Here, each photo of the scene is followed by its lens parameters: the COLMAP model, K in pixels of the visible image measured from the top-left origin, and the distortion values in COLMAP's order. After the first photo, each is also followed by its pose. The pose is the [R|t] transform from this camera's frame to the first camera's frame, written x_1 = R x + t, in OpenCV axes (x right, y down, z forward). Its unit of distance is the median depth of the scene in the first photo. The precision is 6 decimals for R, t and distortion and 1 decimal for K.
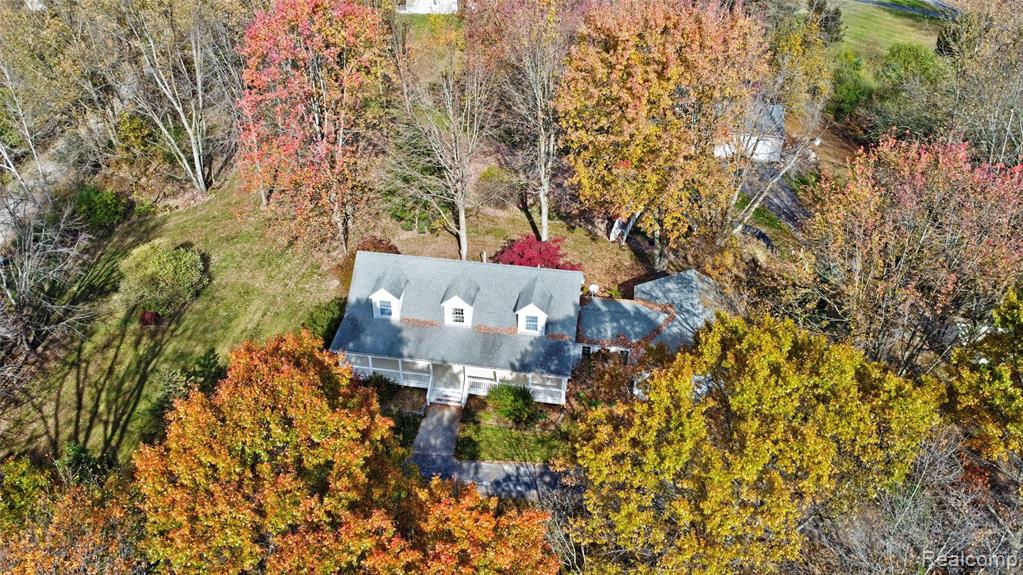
lens RADIAL K [[714.3, 0, 516.9], [0, 714.3, 293.0], [0, 0, 1]] dist [-0.005202, -0.040101]
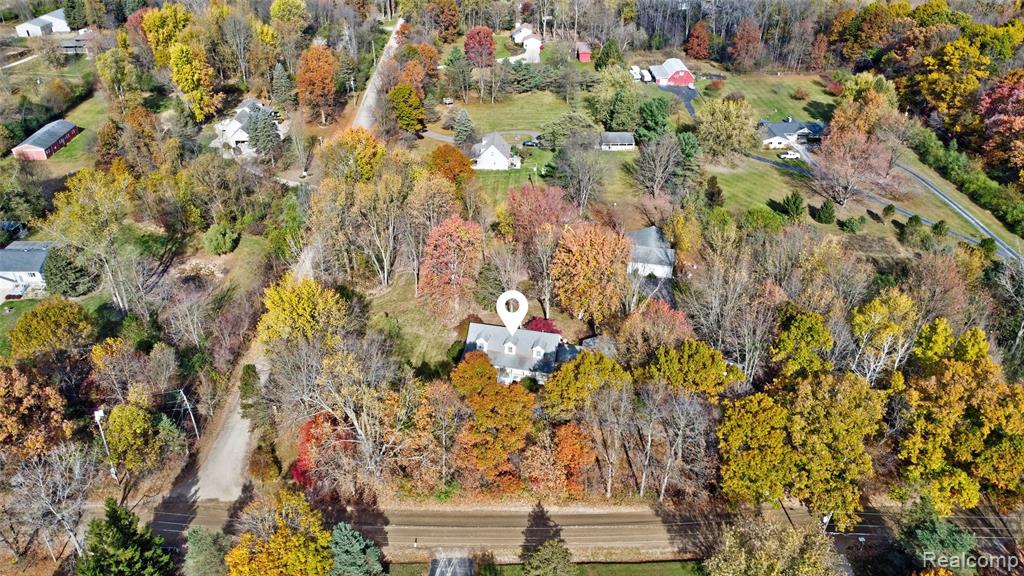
lens RADIAL K [[715.0, 0, 517.4], [0, 715.0, 293.5], [0, 0, 1]] dist [-0.005202, -0.040101]
pose [[0.998462, 0.031085, -0.045897, 0.055555], [-0.033667, 0.997829, -0.056598, -0.025168], [0.044038, 0.058056, 0.997342, -1.553800]]
